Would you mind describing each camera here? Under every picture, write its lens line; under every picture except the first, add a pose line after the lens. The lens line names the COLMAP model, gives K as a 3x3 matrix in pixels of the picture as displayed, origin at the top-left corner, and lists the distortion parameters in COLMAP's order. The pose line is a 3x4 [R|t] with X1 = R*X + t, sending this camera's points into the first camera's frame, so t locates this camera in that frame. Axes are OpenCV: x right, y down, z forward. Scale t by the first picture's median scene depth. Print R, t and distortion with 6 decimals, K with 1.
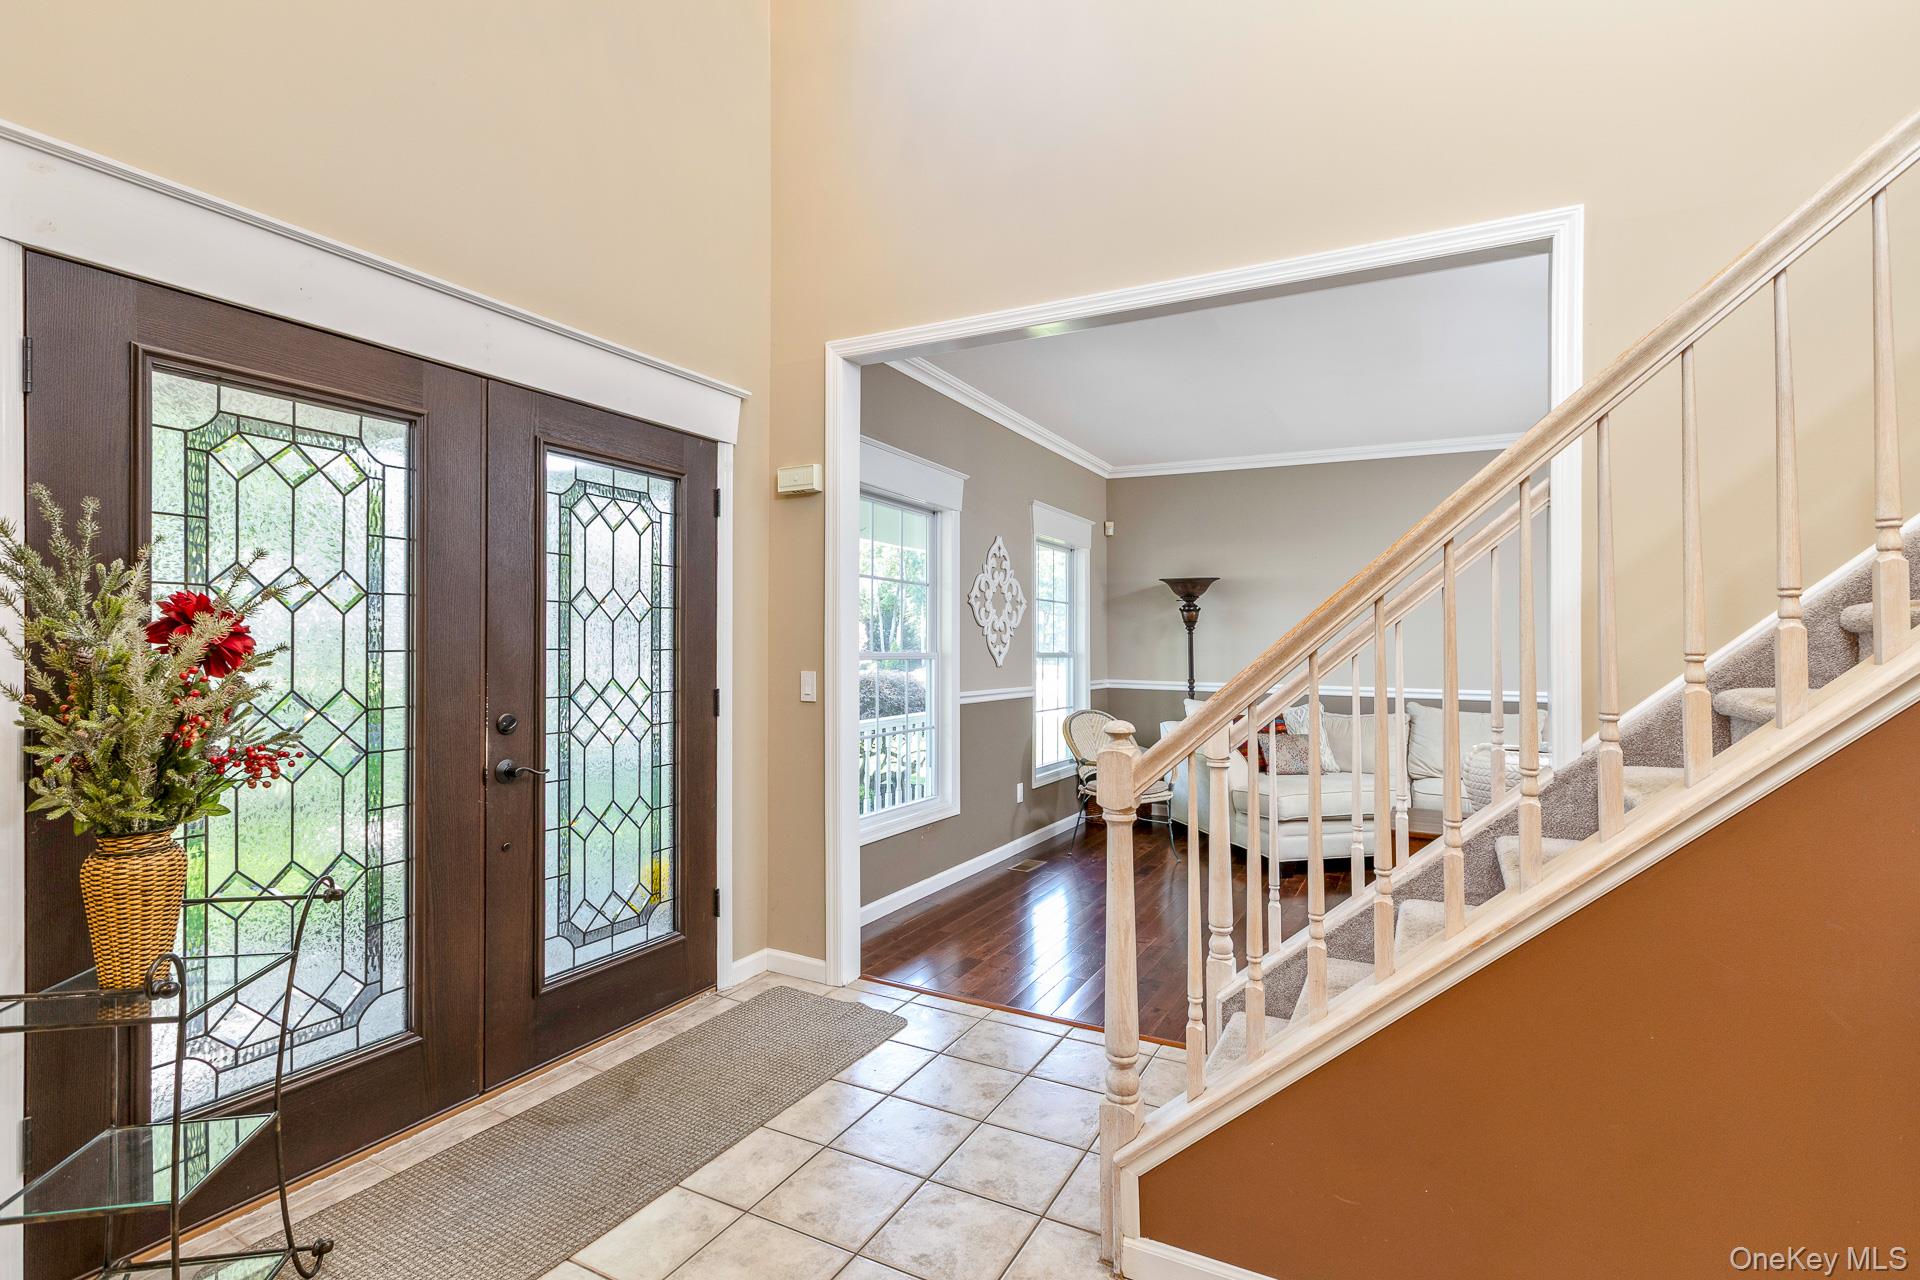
lens RADIAL K [[921.8, 0, 957.1], [0, 921.8, 640.1], [0, 0, 1]] dist [-0.000540, 0.000097]
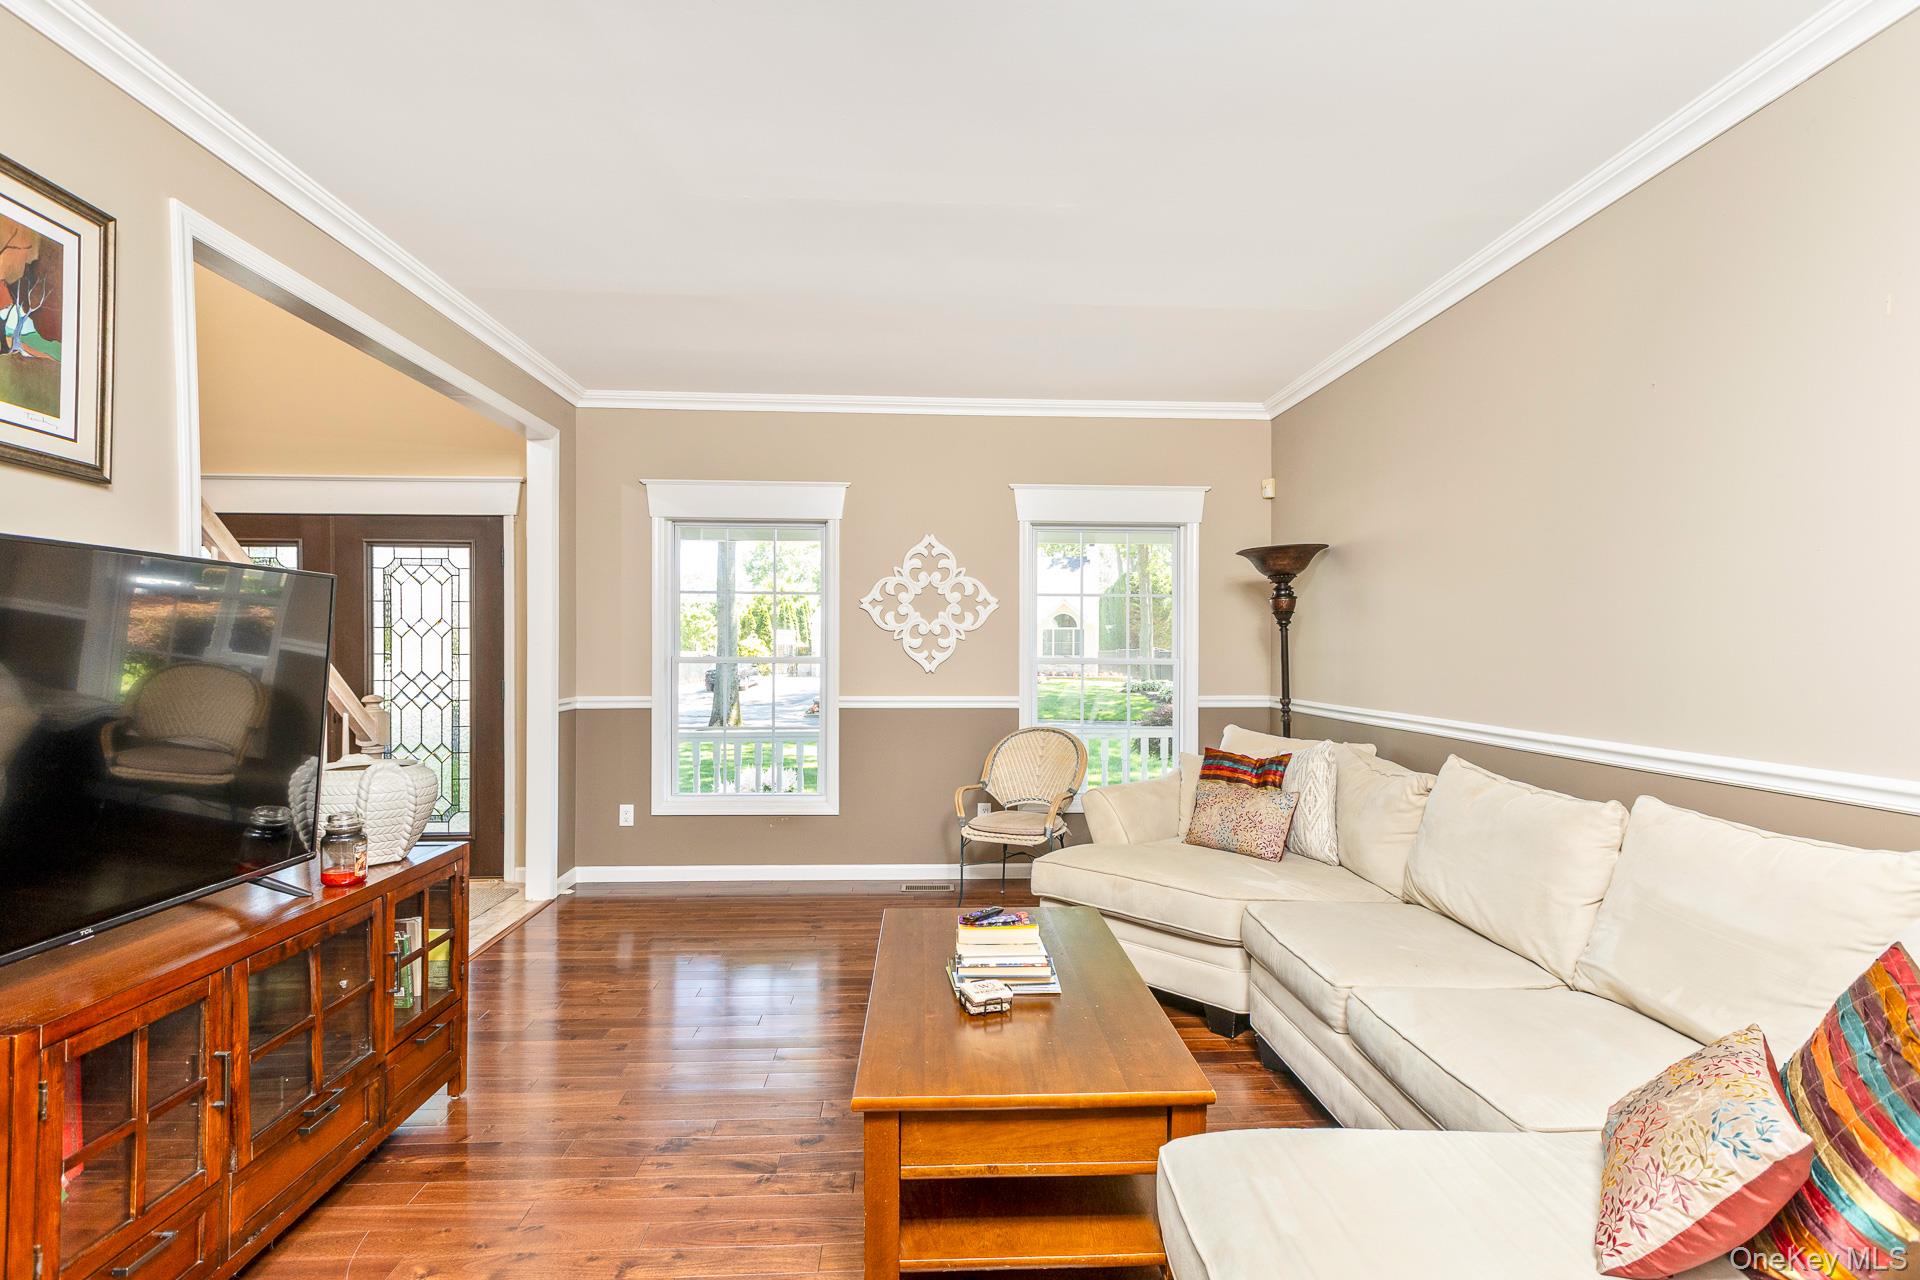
lens RADIAL K [[921.8, 0, 961.6], [0, 921.8, 645.3], [0, 0, 1]] dist [-0.000540, 0.000097]
pose [[0.505819, -0.009778, -0.862584, 1.545093], [0.009233, 0.999940, -0.005921, 0.012743], [0.862590, -0.004969, 0.505879, 0.968478]]
